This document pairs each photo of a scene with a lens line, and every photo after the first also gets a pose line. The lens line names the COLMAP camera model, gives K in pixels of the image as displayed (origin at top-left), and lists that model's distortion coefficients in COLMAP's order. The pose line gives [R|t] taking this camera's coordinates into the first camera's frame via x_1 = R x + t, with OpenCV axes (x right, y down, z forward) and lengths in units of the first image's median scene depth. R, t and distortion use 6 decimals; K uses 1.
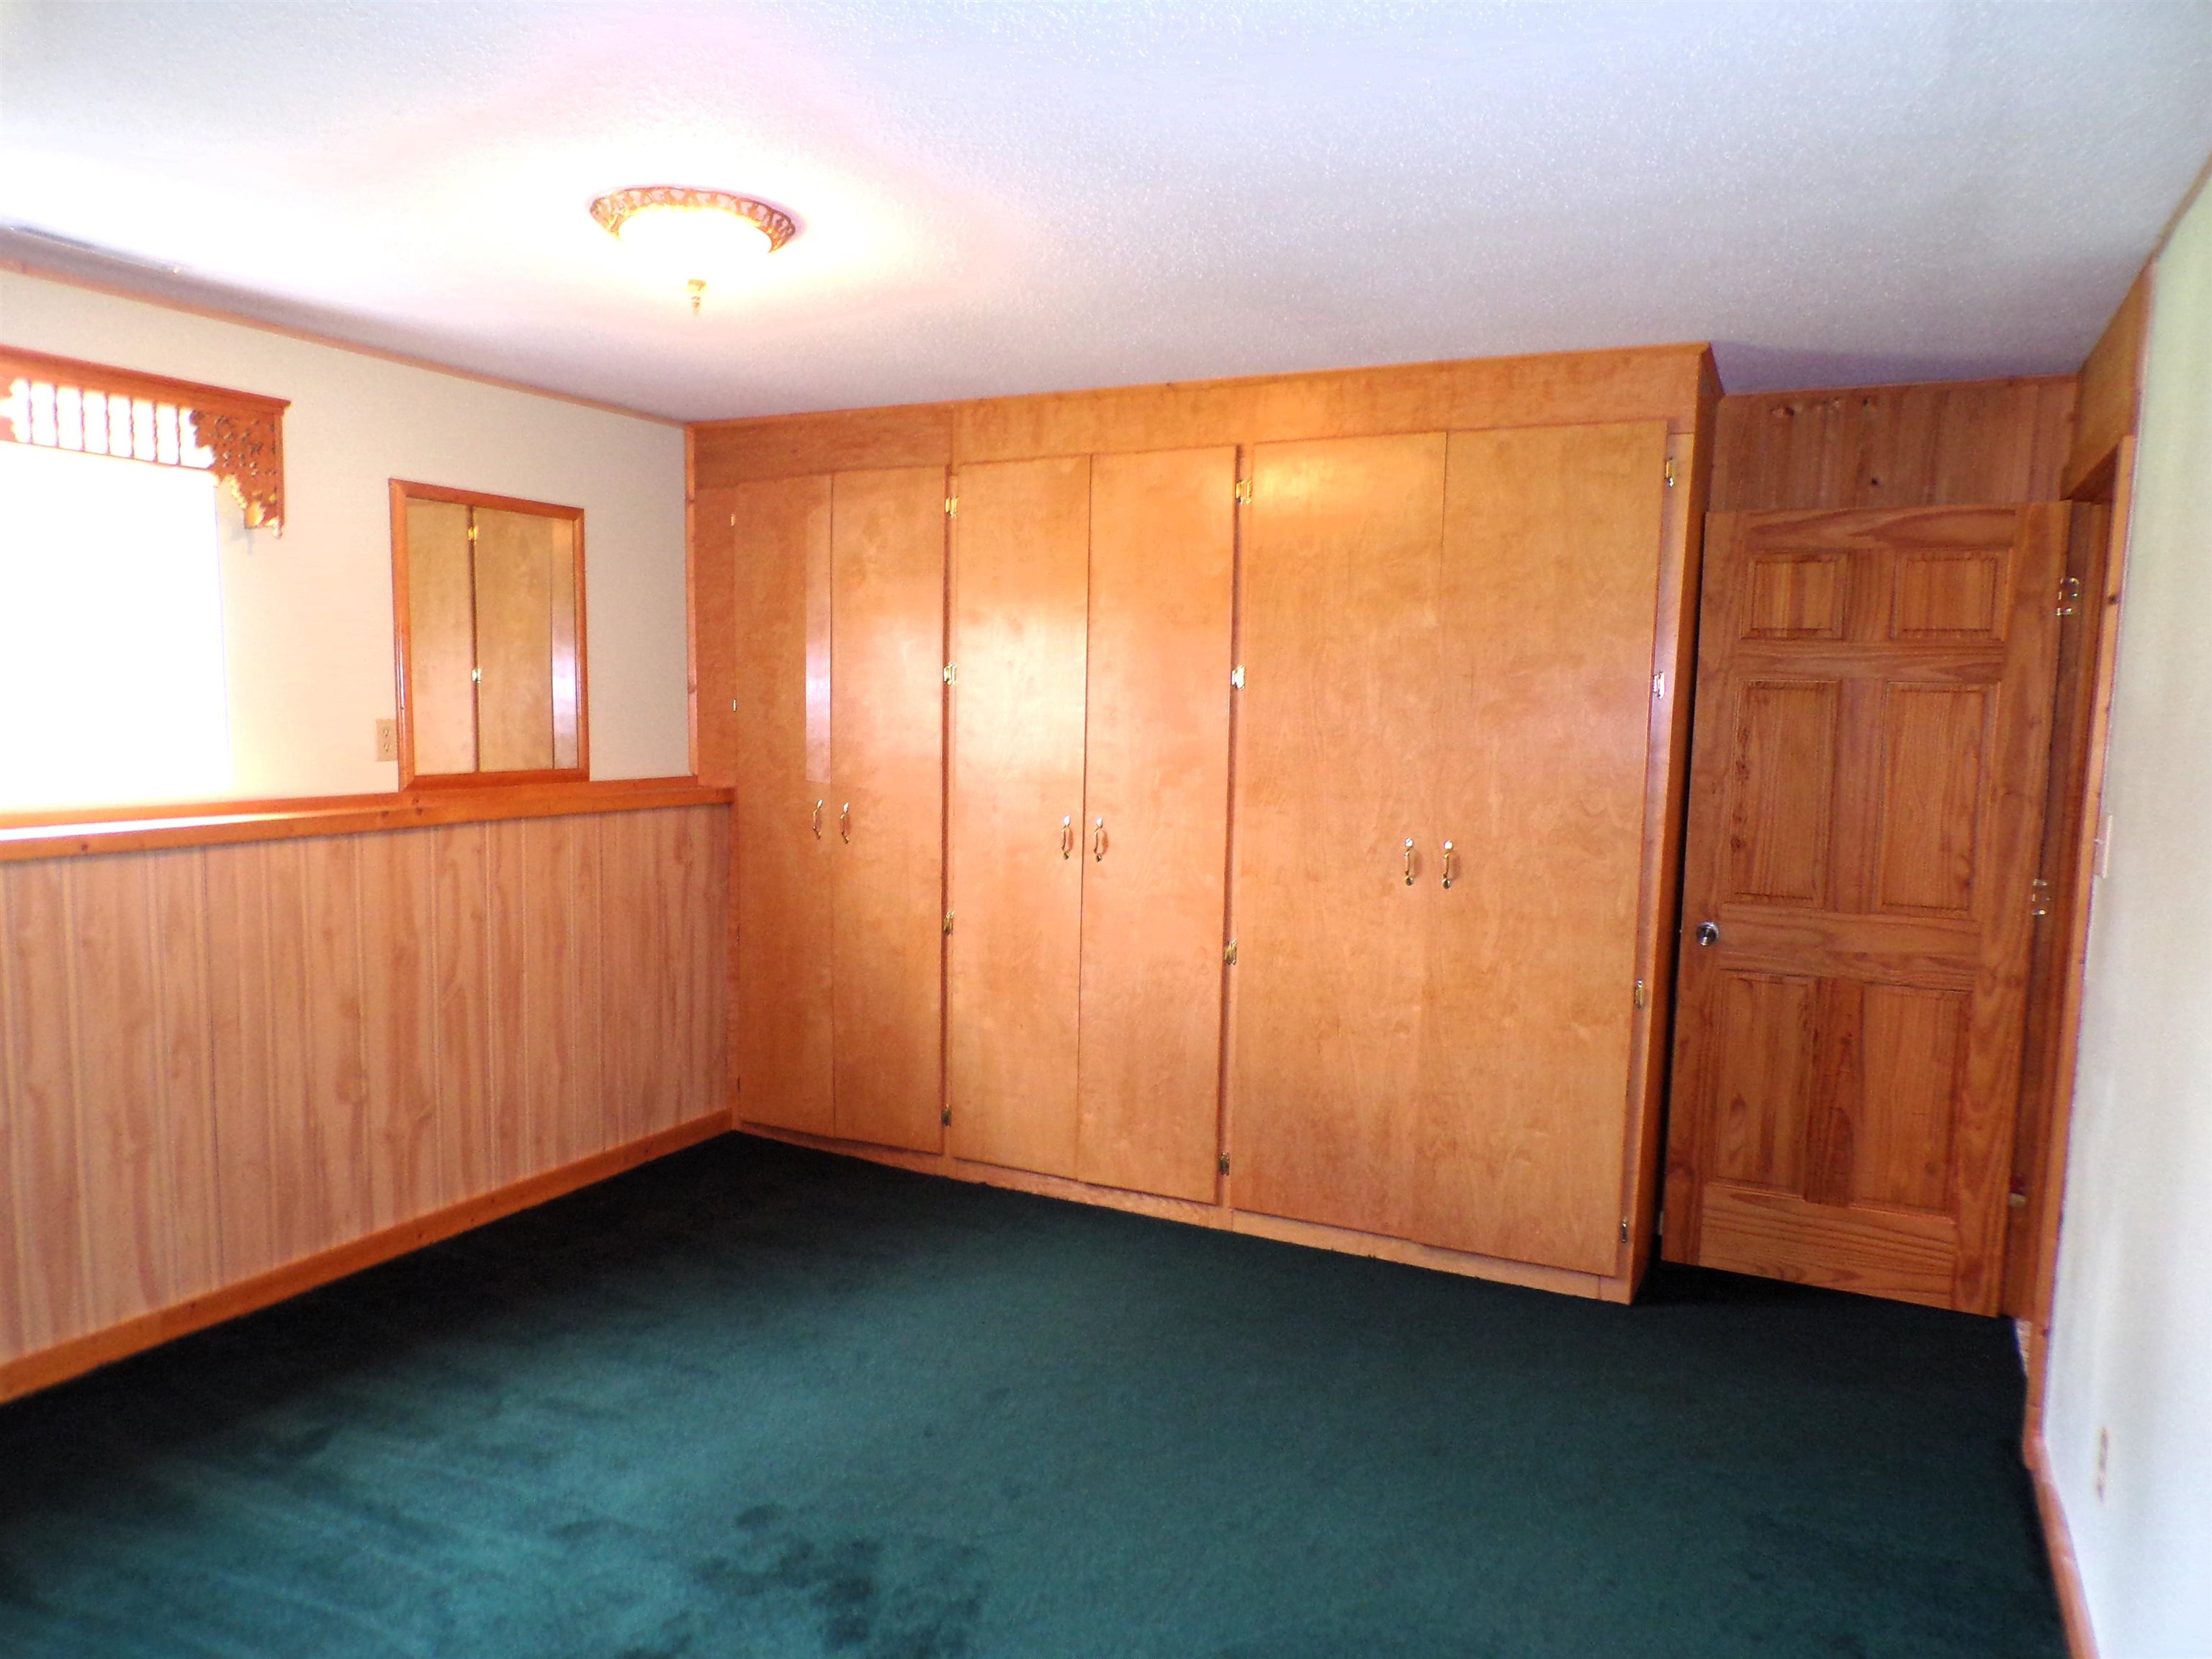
lens RADIAL K [[1514.2, 0, 1101.9], [0, 1514.2, 841.9], [0, 0, 1]] dist [-0.006411, 0.005199]
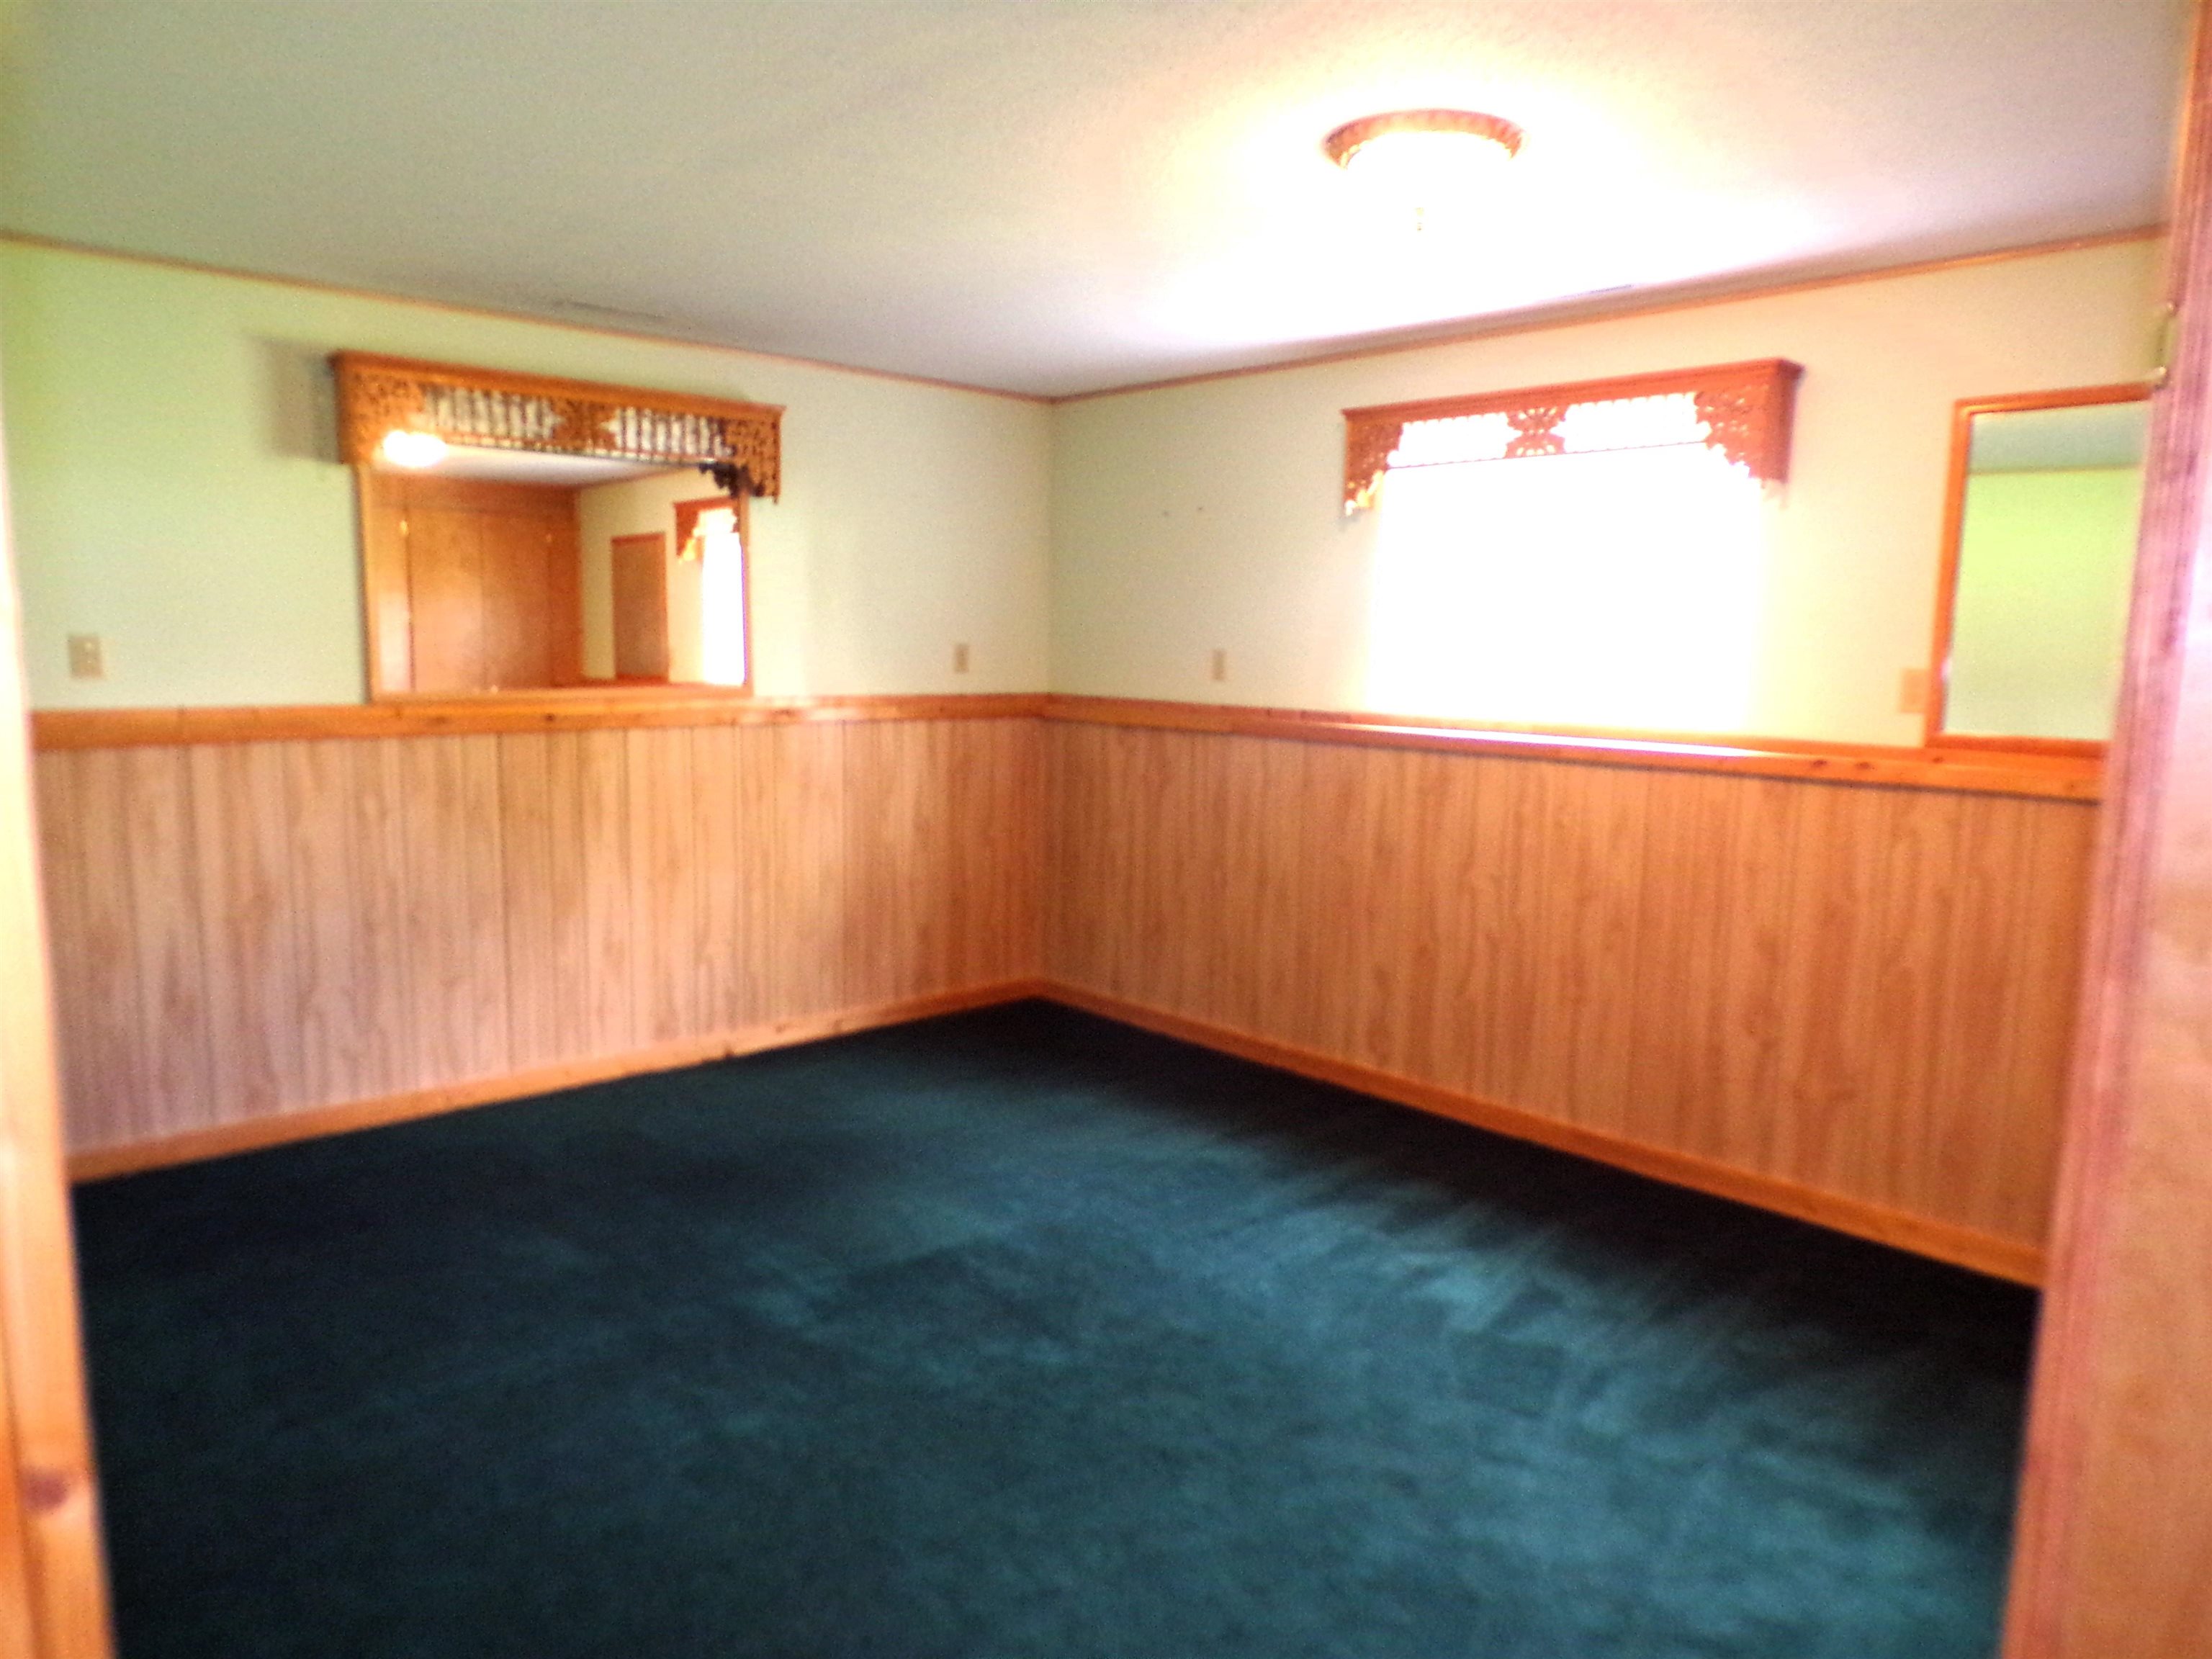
lens RADIAL K [[1514.2, 0, 1101.9], [0, 1514.2, 841.9], [0, 0, 1]] dist [-0.006411, 0.005199]
pose [[-0.314303, 0.109420, -0.942996, 0.628500], [-0.118150, 0.981103, 0.153222, -0.067044], [0.941942, 0.159573, -0.295436, 0.906801]]
